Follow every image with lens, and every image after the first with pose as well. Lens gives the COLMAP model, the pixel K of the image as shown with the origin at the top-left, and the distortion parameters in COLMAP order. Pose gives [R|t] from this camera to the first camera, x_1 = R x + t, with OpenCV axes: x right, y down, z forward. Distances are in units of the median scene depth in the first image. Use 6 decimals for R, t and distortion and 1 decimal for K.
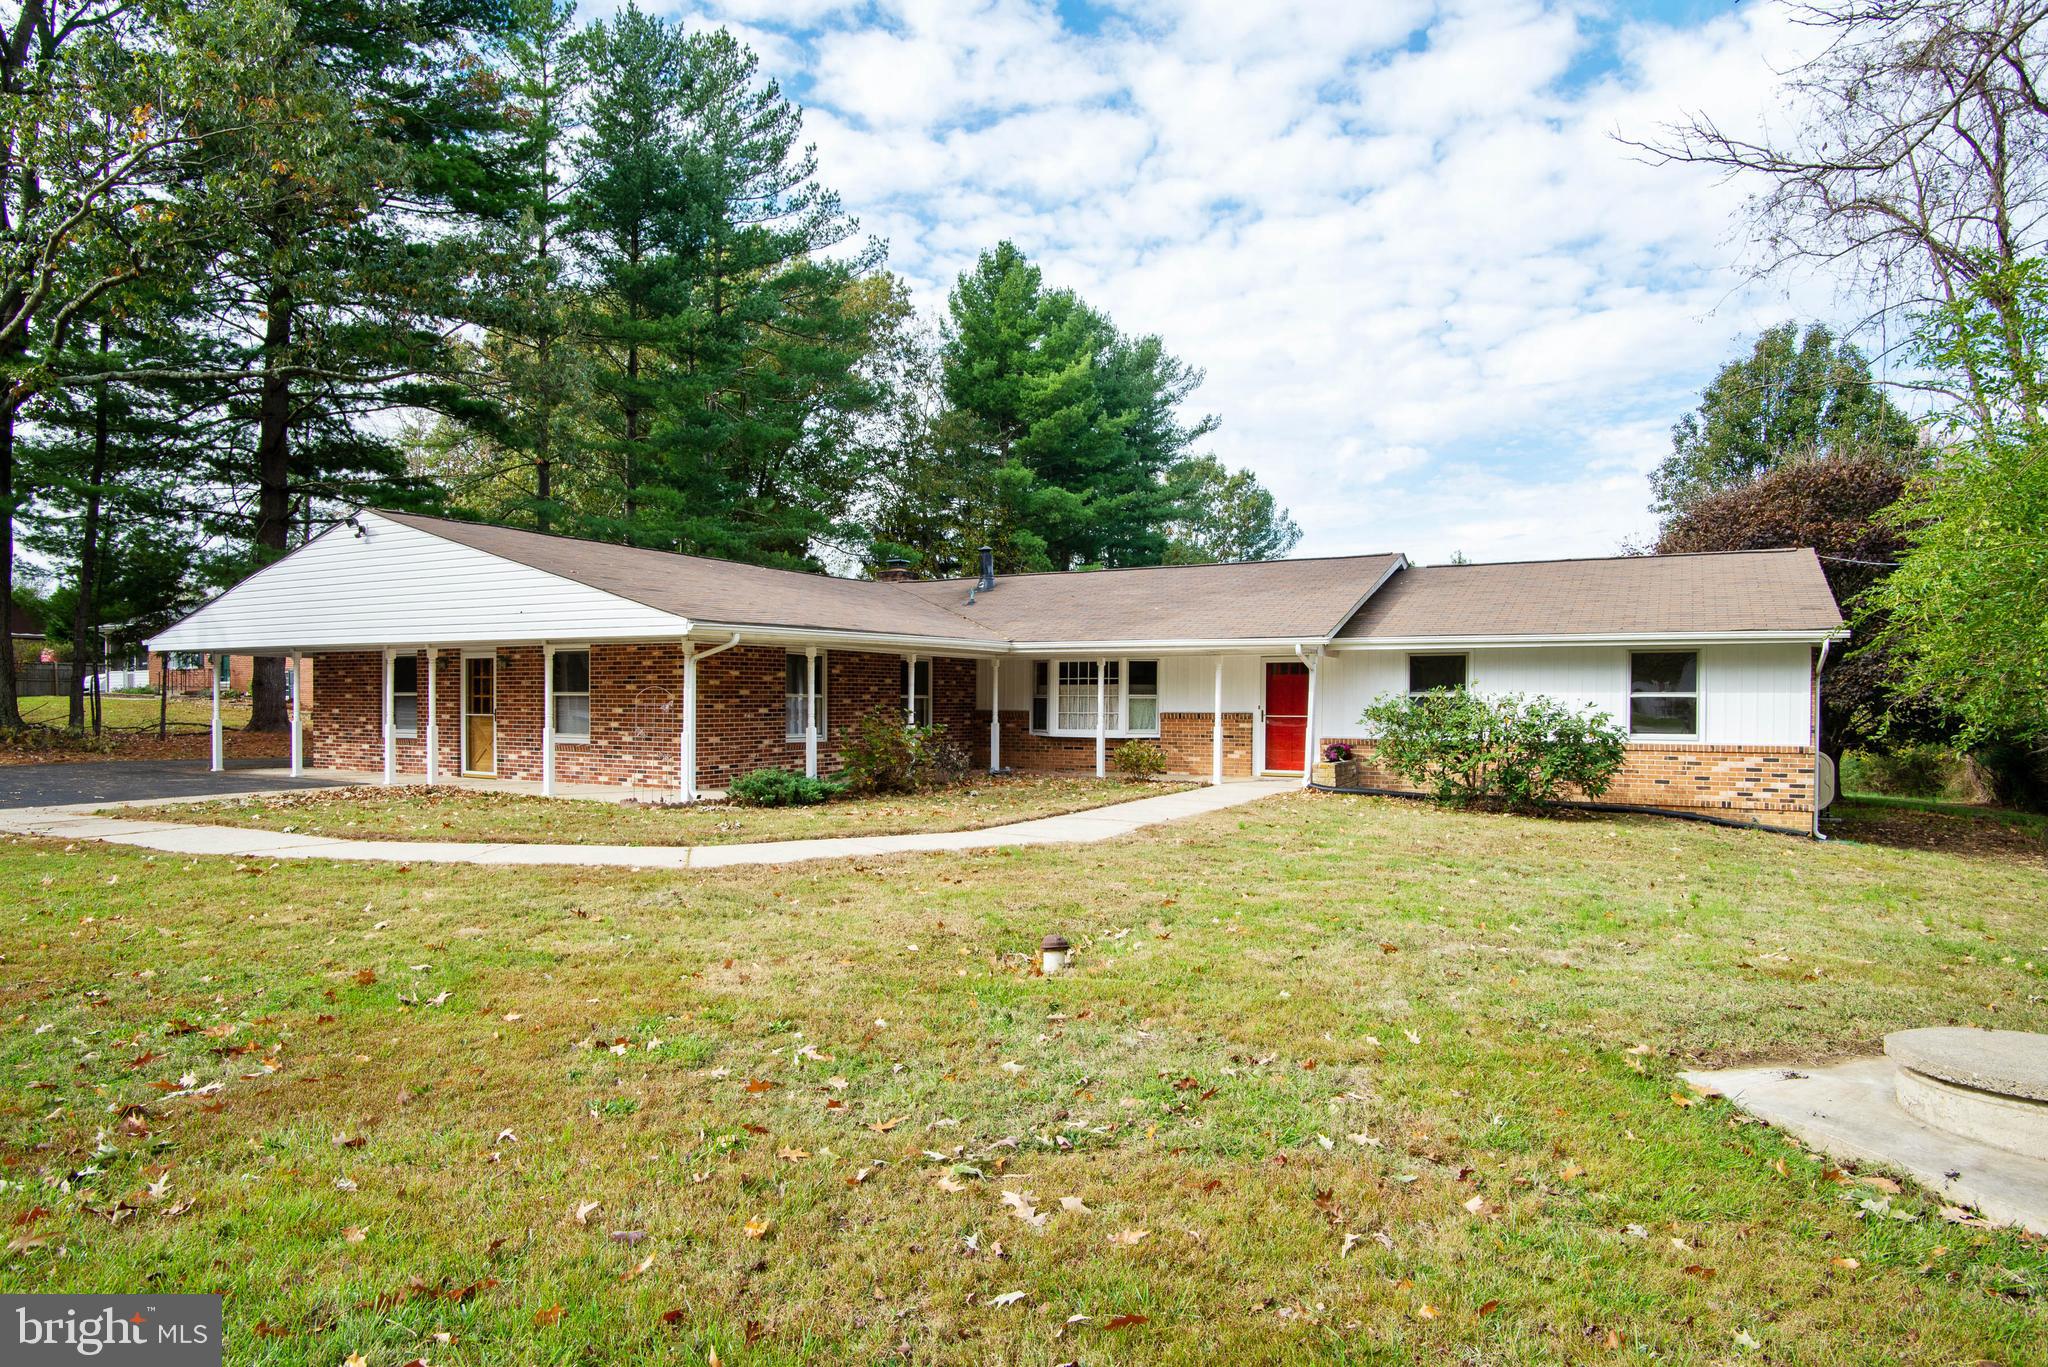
lens RADIAL K [[1193.4, 0, 1022.9], [0, 1193.4, 709.5], [0, 0, 1]] dist [-0.025972, -0.034004]
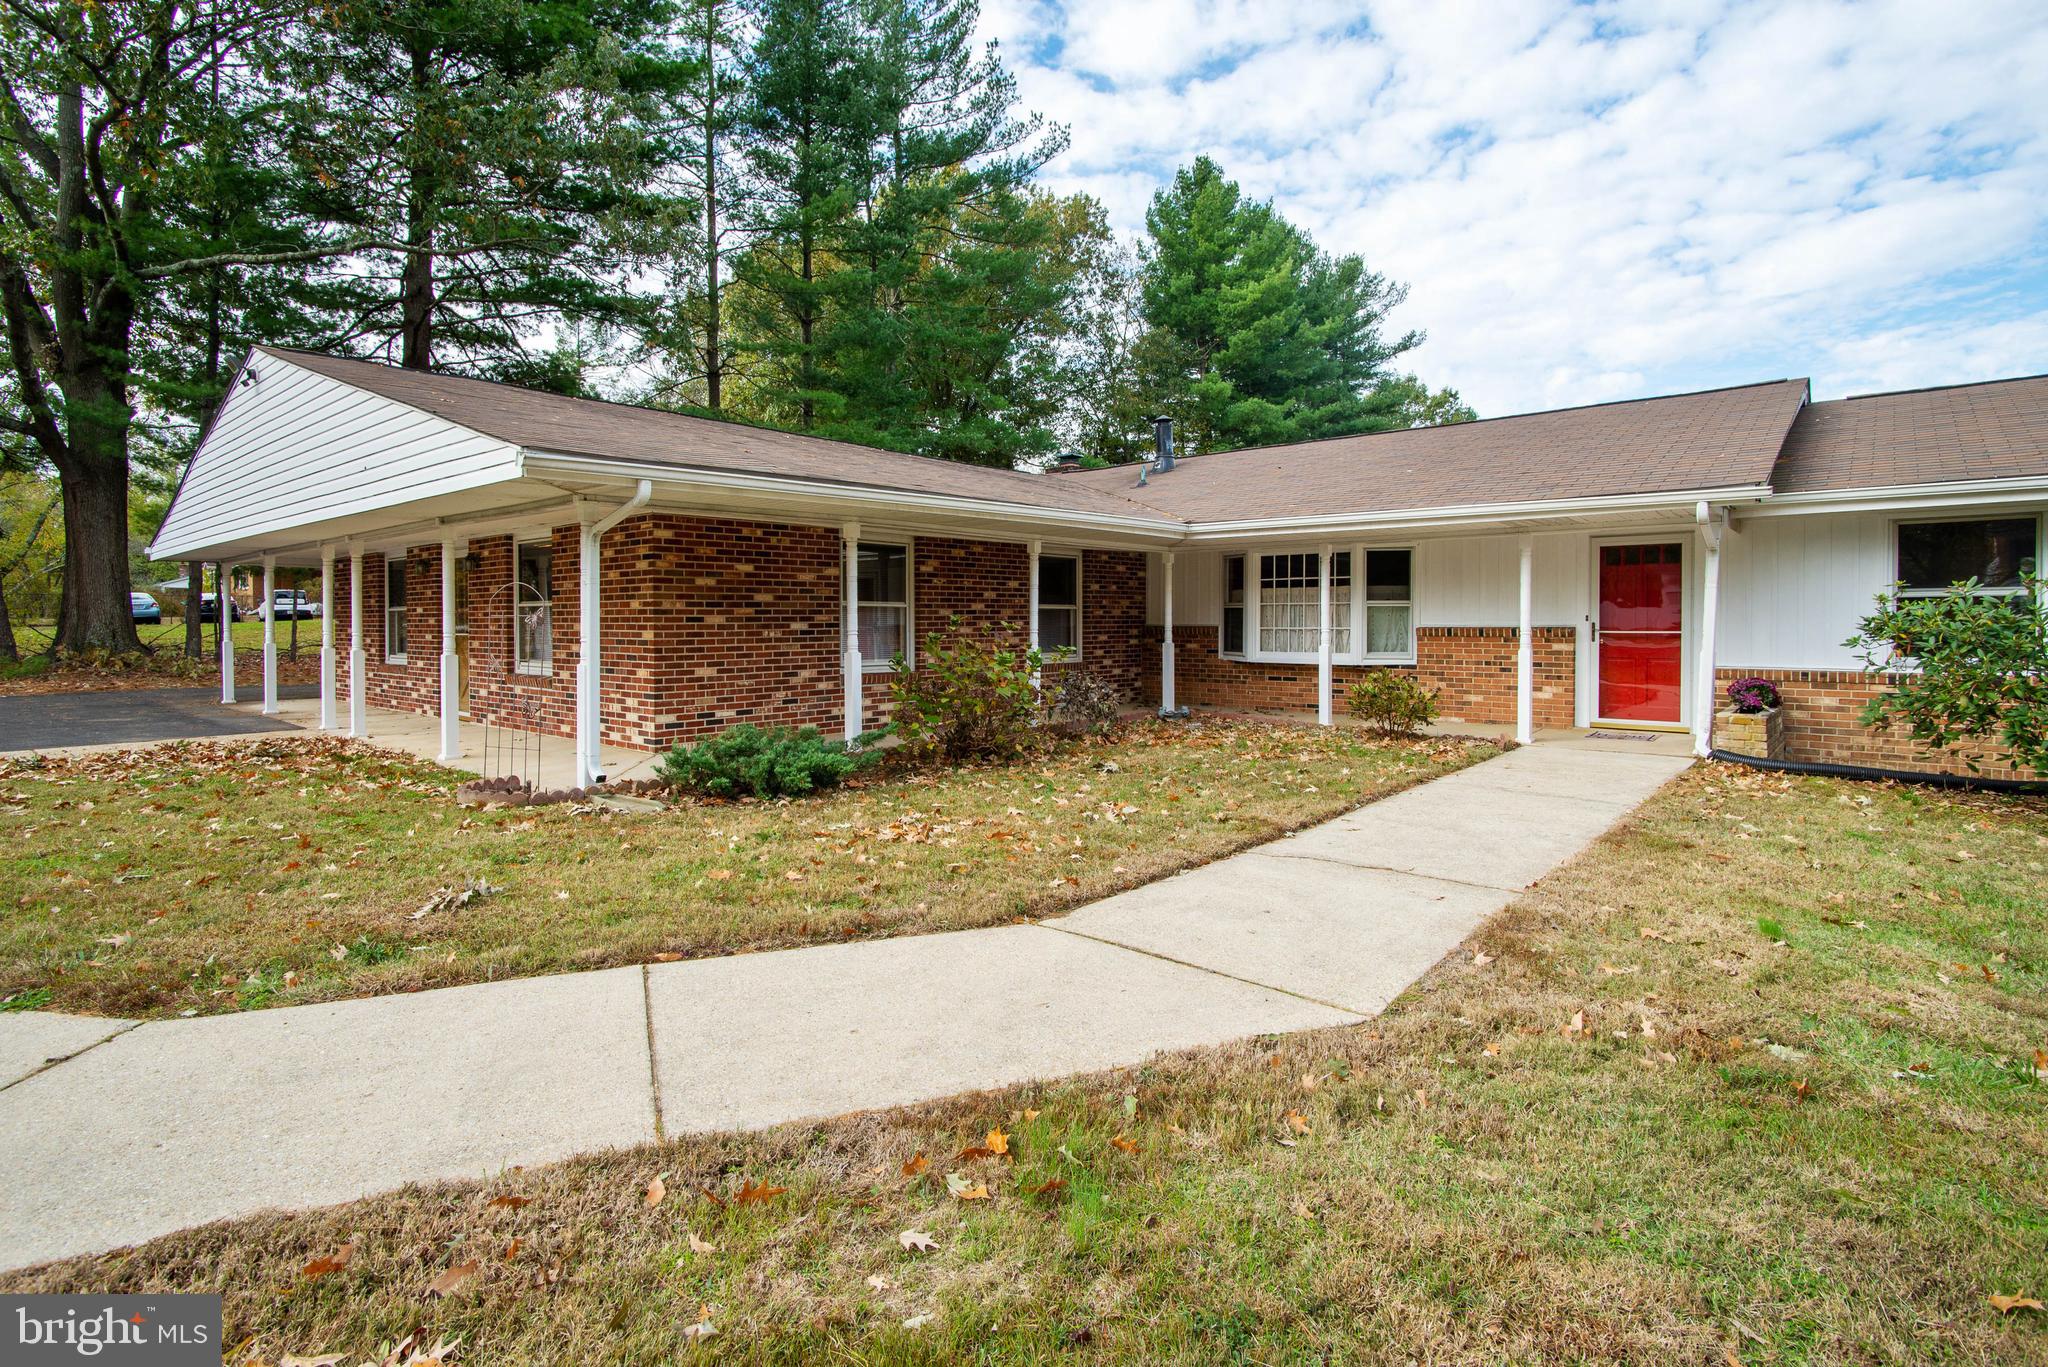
lens RADIAL K [[1012.3, 0, 1021.6], [0, 1012.3, 640.8], [0, 0, 1]] dist [-0.027962, -0.000061]
pose [[0.979863, -0.002717, -0.199651, 0.010770], [0.005122, 0.999920, 0.011528, 0.002558], [0.199603, -0.012319, 0.979799, 0.380704]]
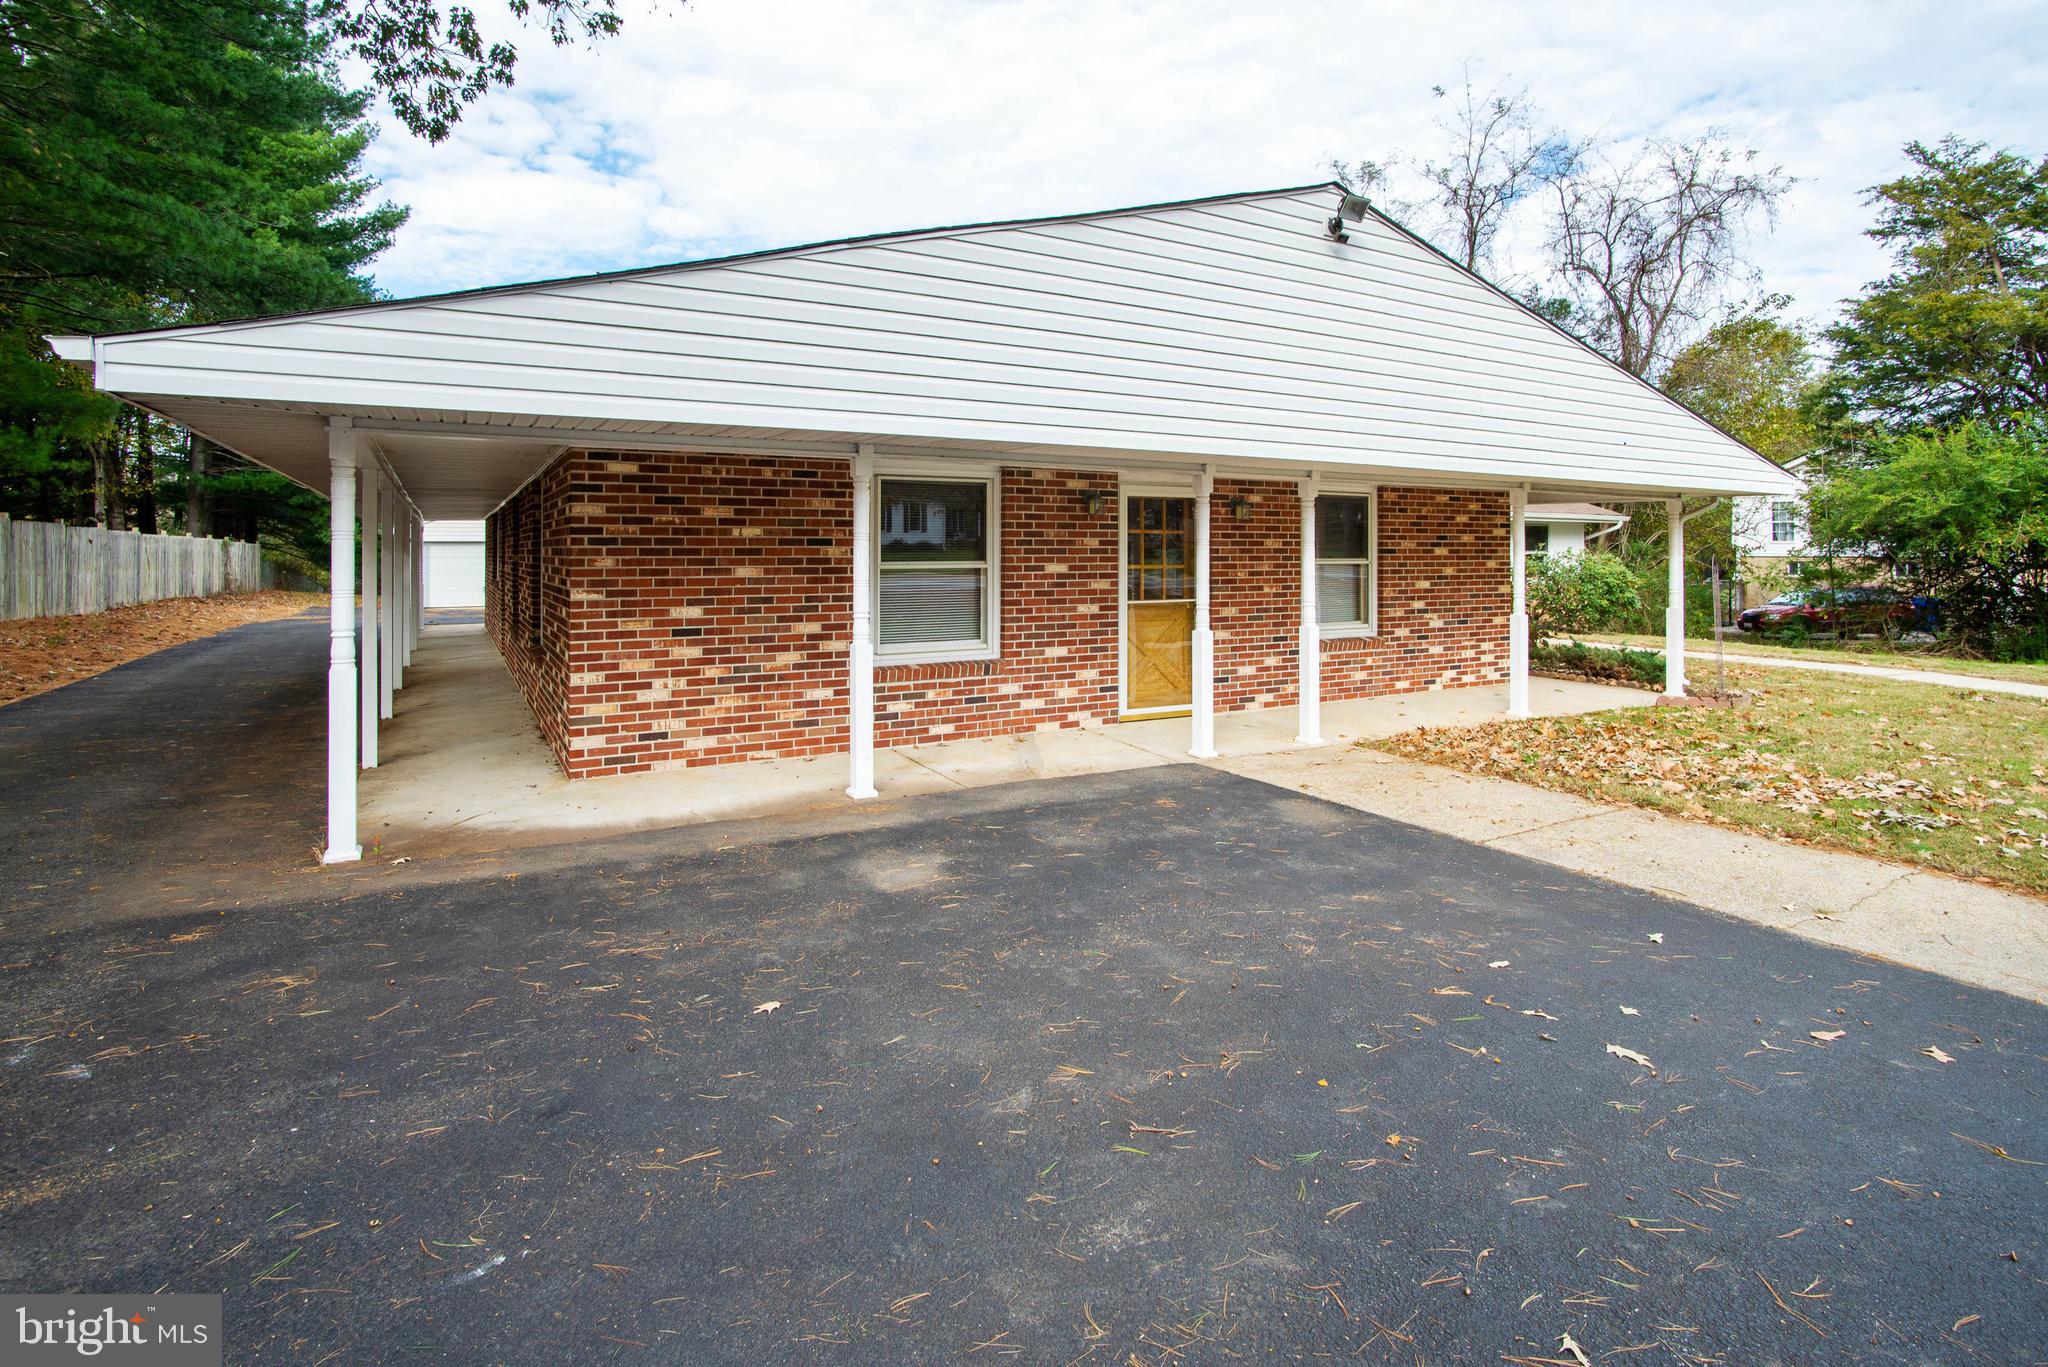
lens RADIAL K [[1016.7, 0, 1024.8], [0, 1016.7, 546.6], [0, 0, 1]] dist [-0.002139, -0.000150]
pose [[0.500034, 0.000013, 0.866006, -0.732088], [0.007822, 0.999959, -0.004532, -0.015625], [-0.865971, 0.009040, 0.500013, 0.673833]]
